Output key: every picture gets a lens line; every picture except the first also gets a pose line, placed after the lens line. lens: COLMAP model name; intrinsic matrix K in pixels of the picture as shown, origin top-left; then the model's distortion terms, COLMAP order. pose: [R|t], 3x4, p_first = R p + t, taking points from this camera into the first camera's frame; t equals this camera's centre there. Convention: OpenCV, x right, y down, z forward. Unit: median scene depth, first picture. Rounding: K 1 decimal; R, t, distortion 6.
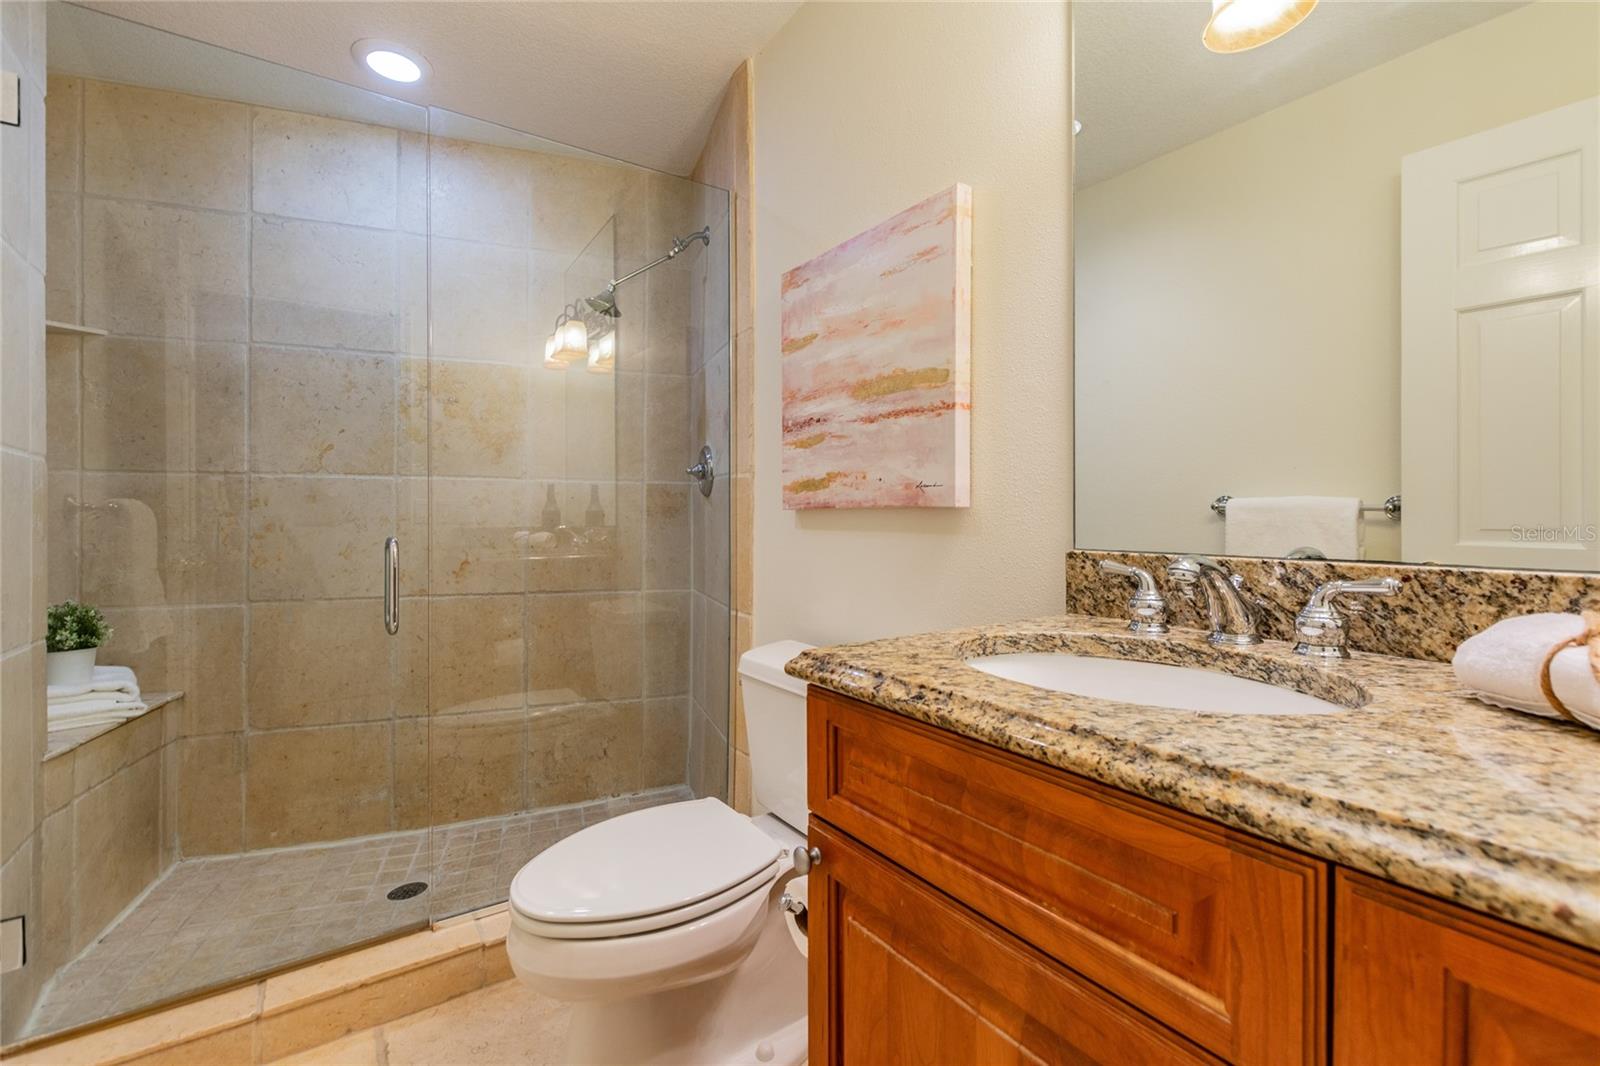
lens RADIAL K [[702.2, 0, 808.6], [0, 702.2, 514.5], [0, 0, 1]] dist [0.004707, -0.001565]
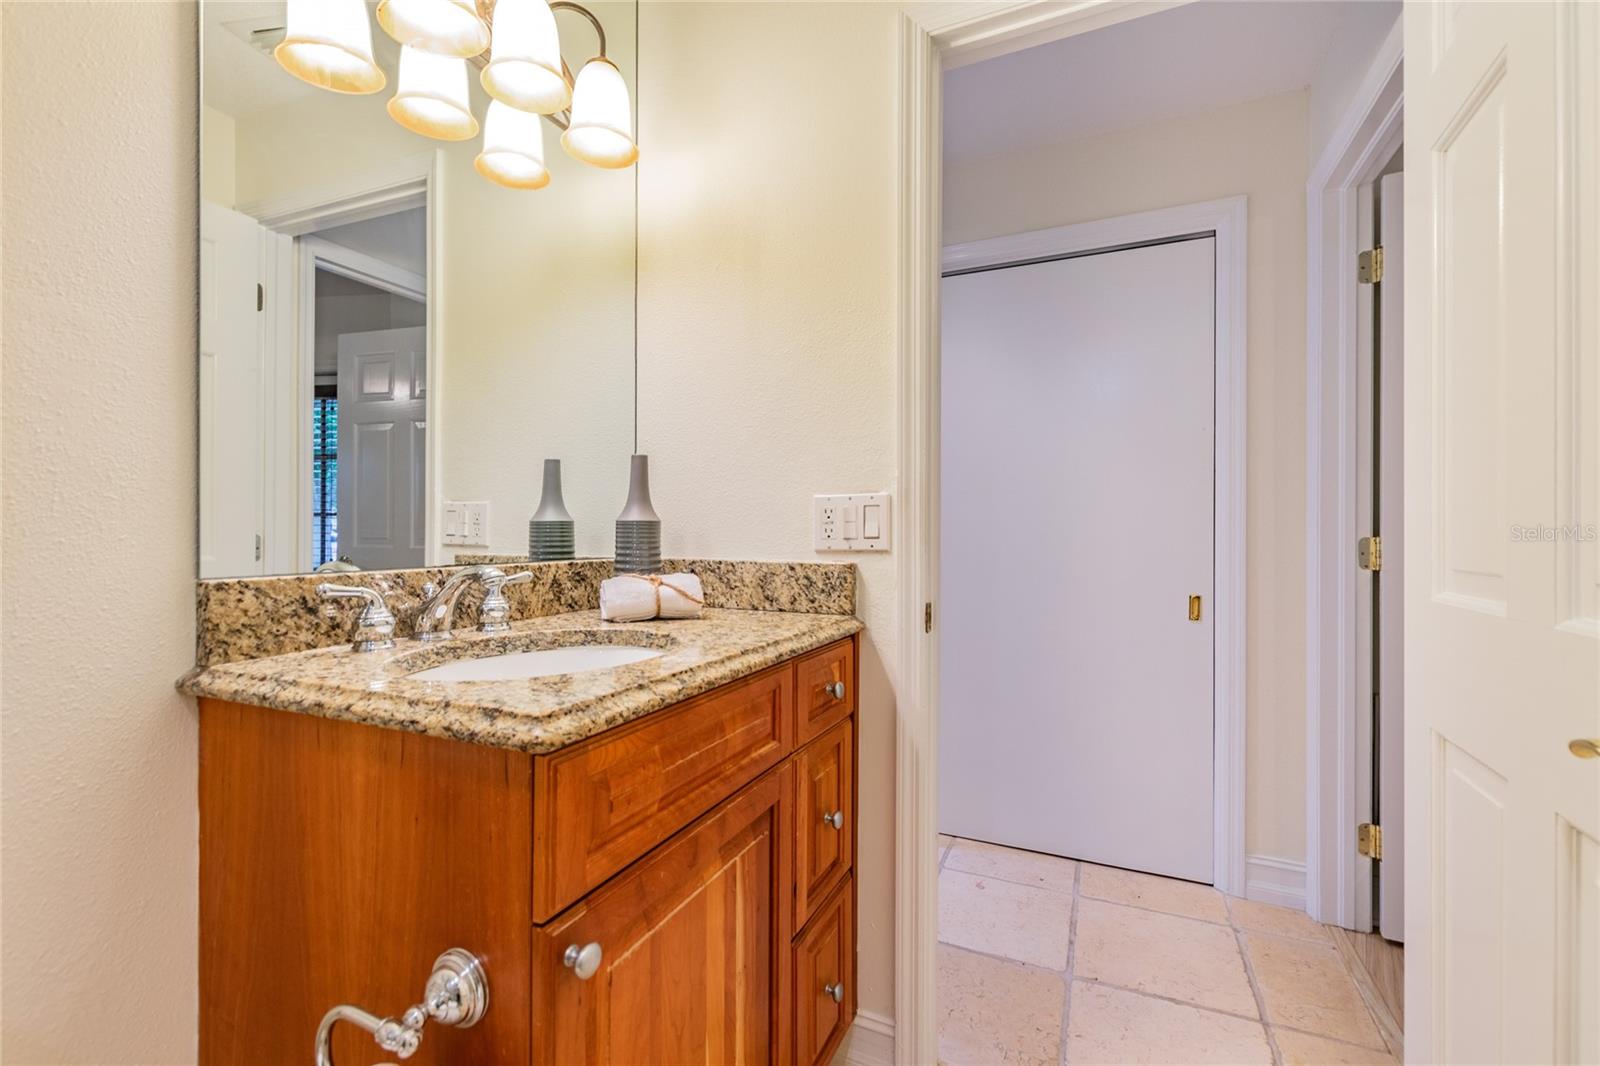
lens RADIAL K [[702.2, 0, 800.8], [0, 702.2, 529.3], [0, 0, 1]] dist [0.004707, -0.001565]
pose [[-0.511308, 0.003981, 0.859388, -0.955617], [-0.000082, 0.999989, -0.004682, 0.000187], [-0.859397, -0.002464, -0.511303, 1.382461]]
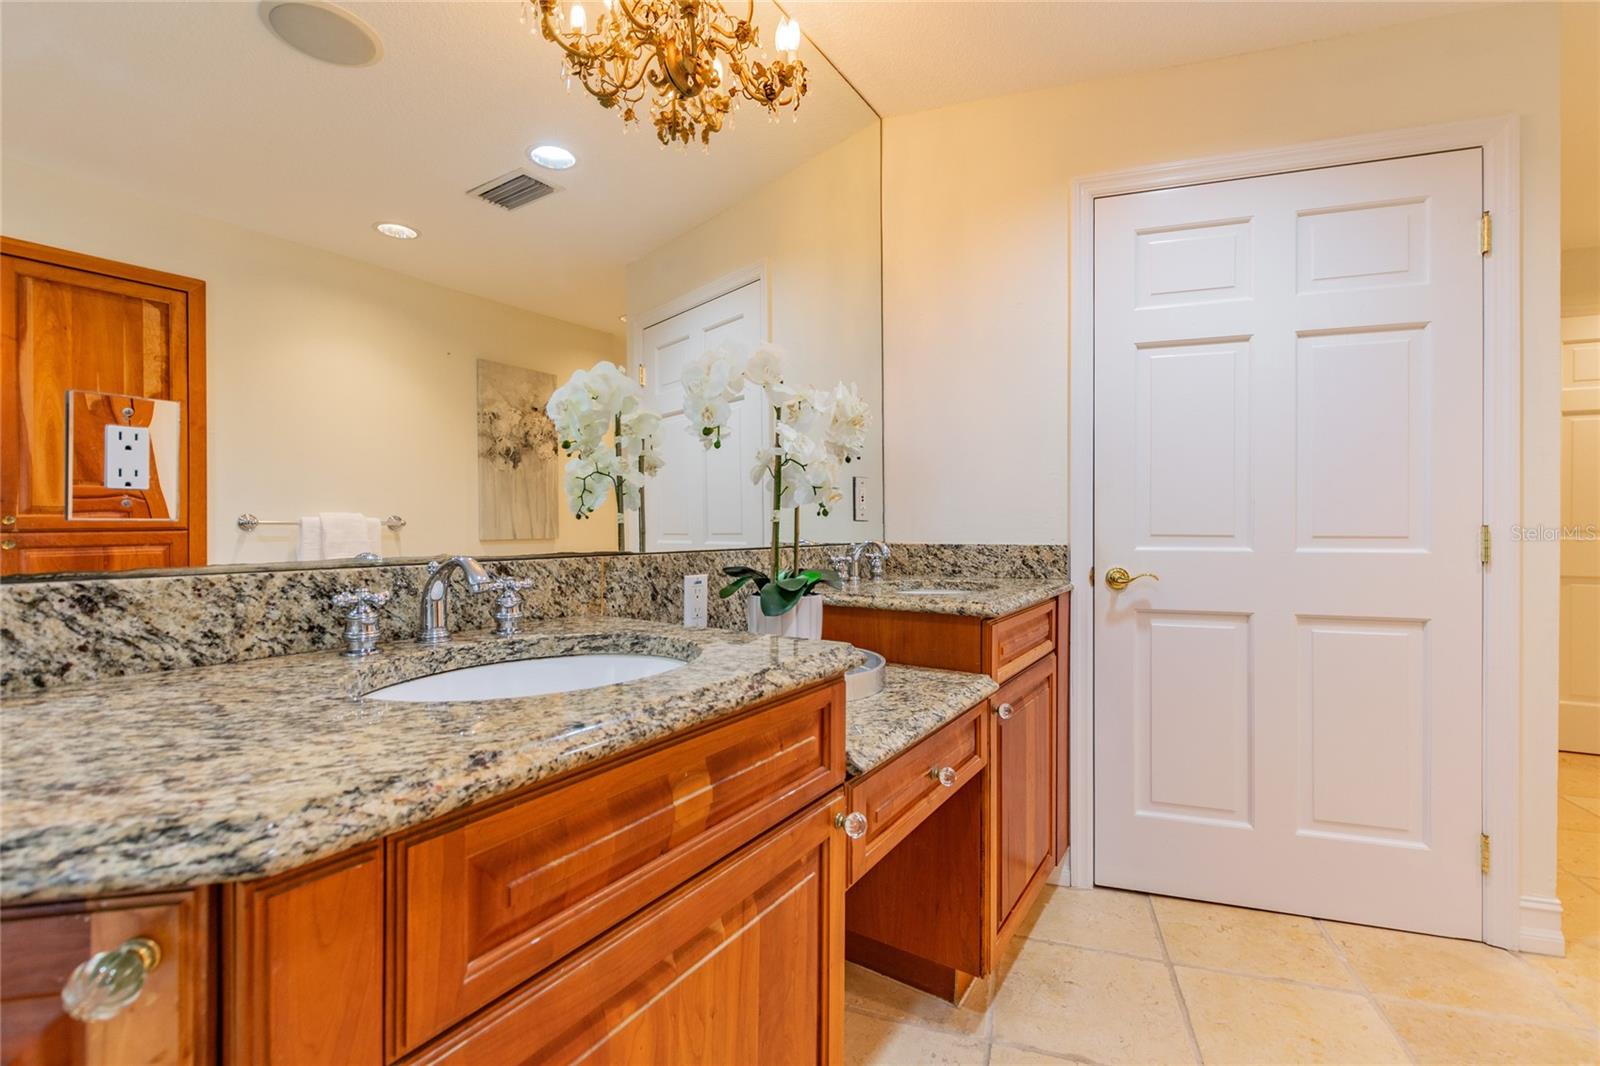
lens RADIAL K [[702.2, 0, 797.9], [0, 702.2, 526.9], [0, 0, 1]] dist [0.004707, -0.001565]
pose [[-0.364667, -0.006308, 0.931117, -0.731823], [-0.000075, 0.999977, 0.006745, 0.006575], [-0.931138, 0.002390, -0.364659, 1.081473]]
